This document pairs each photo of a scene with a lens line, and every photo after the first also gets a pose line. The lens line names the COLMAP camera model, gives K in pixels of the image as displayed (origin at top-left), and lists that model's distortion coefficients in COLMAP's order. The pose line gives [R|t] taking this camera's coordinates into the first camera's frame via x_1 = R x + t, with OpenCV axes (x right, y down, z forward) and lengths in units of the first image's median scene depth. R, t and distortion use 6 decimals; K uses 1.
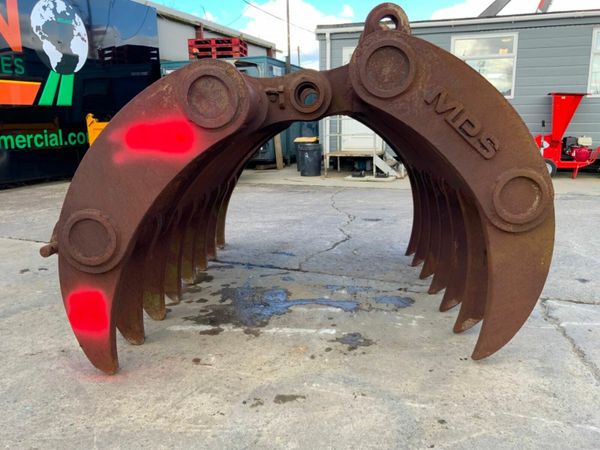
lens RADIAL K [[496.8, 0, 300.0], [0, 496.8, 225.0], [0, 0, 1]] dist [0.081147, -0.149684]
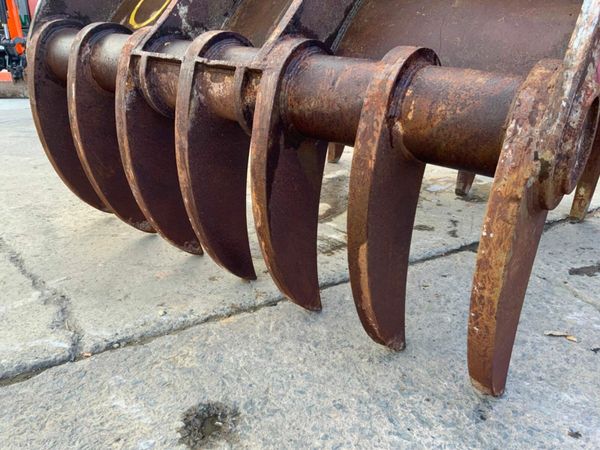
lens RADIAL K [[496.8, 0, 300.0], [0, 496.8, 225.0], [0, 0, 1]] dist [0.081147, -0.149684]
pose [[-0.590587, 0.311812, -0.744298, 0.776449], [-0.179590, 0.848417, 0.497932, -0.275958], [0.786737, 0.427741, -0.445066, 1.517373]]
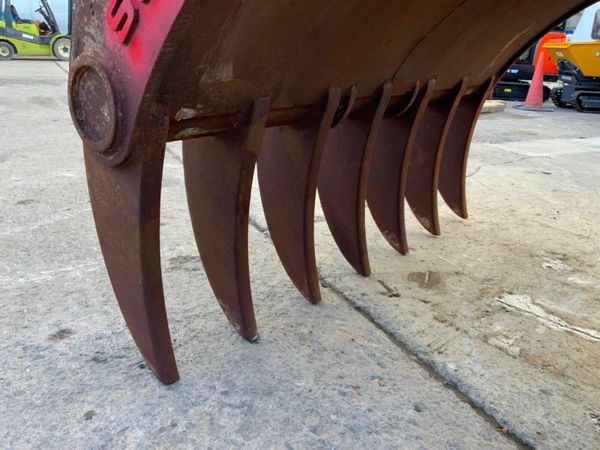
lens RADIAL K [[496.8, 0, 300.0], [0, 496.8, 225.0], [0, 0, 1]] dist [0.081147, -0.149684]
pose [[-0.780832, -0.233354, 0.579523, -0.038170], [0.096040, 0.871760, 0.480429, -0.281548], [-0.617315, 0.430792, -0.658286, 1.704748]]
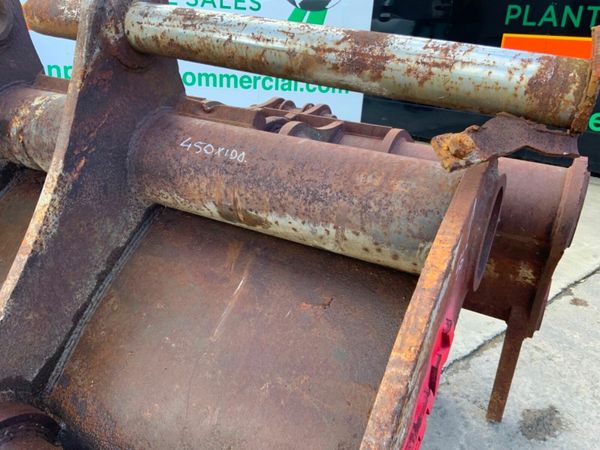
lens RADIAL K [[504.3, 0, 300.0], [0, 504.3, 225.0], [0, 0, 1]] dist [0.001484, -0.014684]
pose [[-0.419518, 0.305525, -0.854786, 0.502435], [-0.243320, 0.869349, 0.430148, -0.487133], [0.874528, 0.388442, -0.290368, 1.451263]]
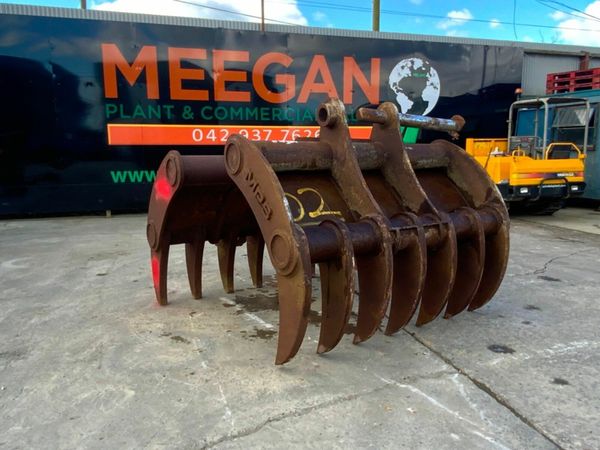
lens RADIAL K [[490.1, 0, 300.0], [0, 490.1, 225.0], [0, 0, 1]] dist [0.101135, -0.178303]
pose [[0.622124, 0.132680, -0.771595, 1.135823], [-0.163976, 0.985759, 0.037296, -0.137632], [0.765555, 0.103320, 0.635020, 0.130885]]
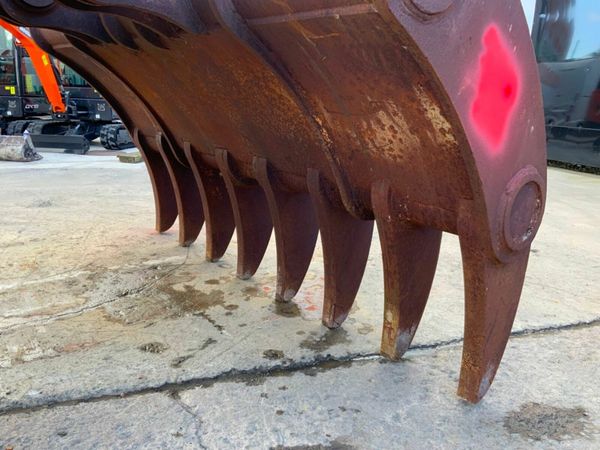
lens RADIAL K [[504.3, 0, 300.0], [0, 504.3, 225.0], [0, 0, 1]] dist [0.001484, -0.014684]
pose [[-0.726318, 0.153317, -0.670042, 0.245081], [-0.174925, 0.901483, 0.395891, -0.297775], [0.664728, 0.404750, -0.627944, 1.768672]]
